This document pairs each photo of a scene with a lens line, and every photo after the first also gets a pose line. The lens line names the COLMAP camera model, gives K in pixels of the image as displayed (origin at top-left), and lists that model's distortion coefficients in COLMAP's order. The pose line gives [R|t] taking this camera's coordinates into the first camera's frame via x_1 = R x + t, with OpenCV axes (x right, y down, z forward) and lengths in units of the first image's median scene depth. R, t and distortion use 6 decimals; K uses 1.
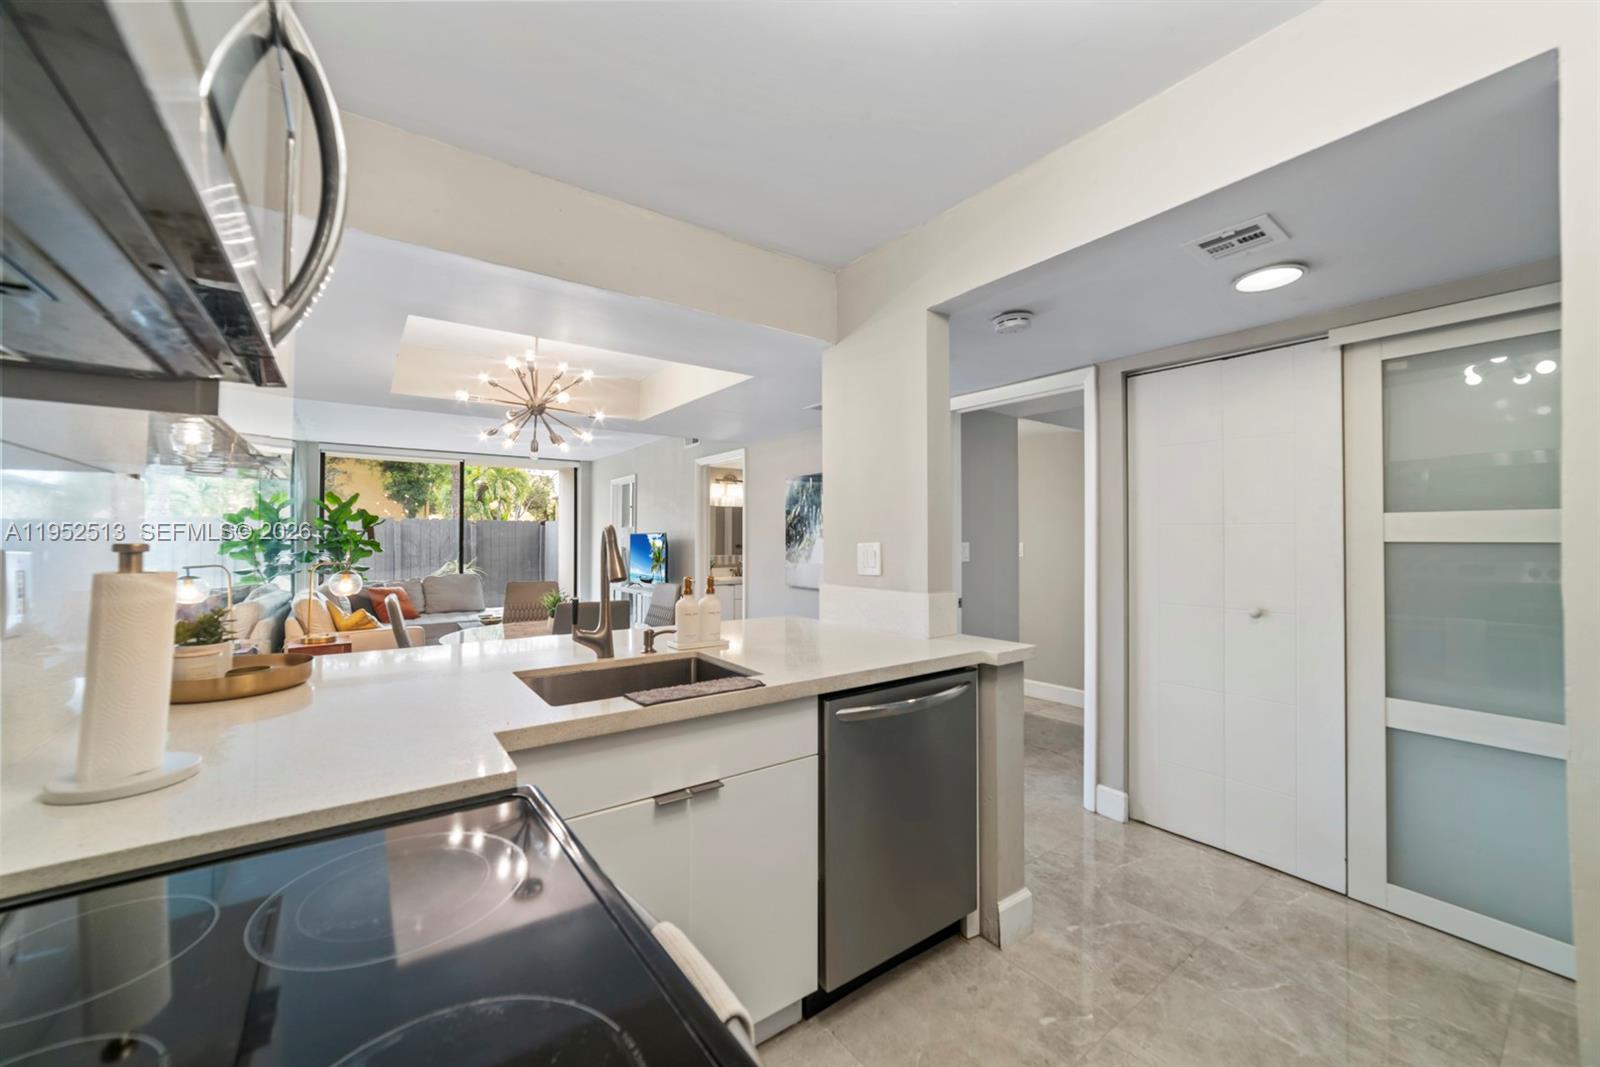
lens RADIAL K [[606.6, 0, 793.0], [0, 606.6, 521.9], [0, 0, 1]] dist [0.000251, 0.000073]
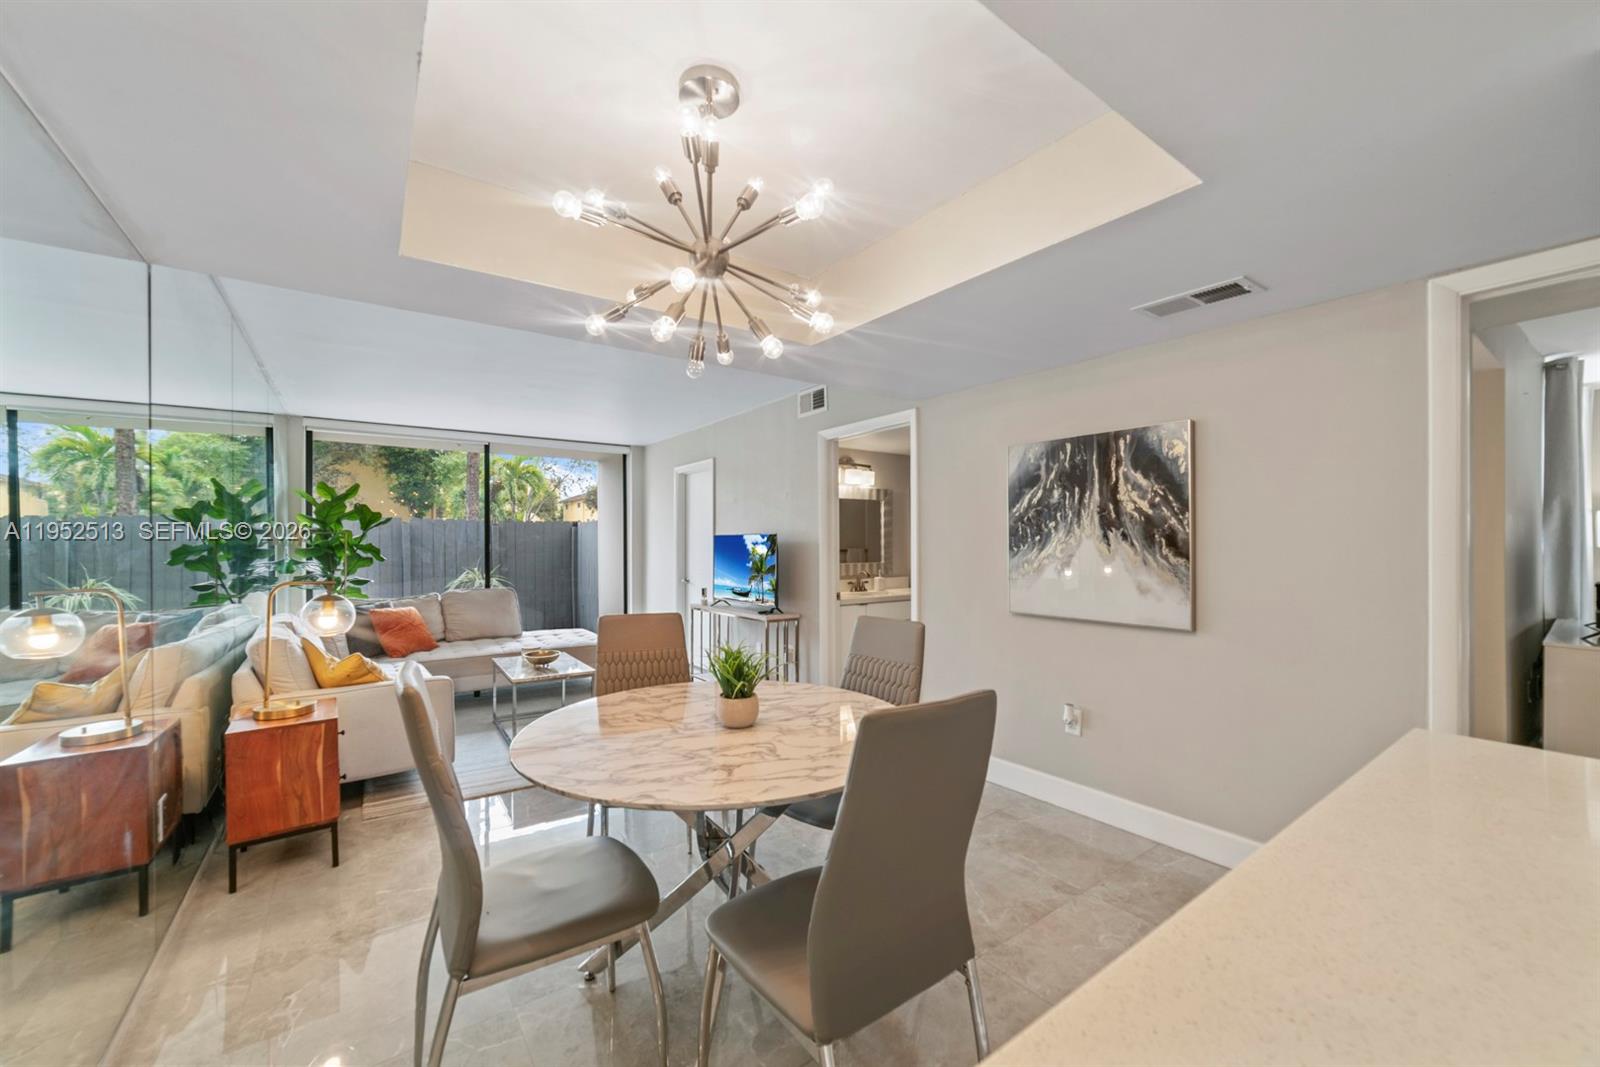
lens RADIAL K [[613.5, 0, 800.0], [0, 613.5, 533.5], [0, 0, 1]] dist [-0.003277, 0.000402]
pose [[0.999996, -0.001774, -0.002309, -0.166977], [0.001804, 0.999917, 0.012787, 0.007971], [0.002286, -0.012791, 0.999916, 0.245926]]
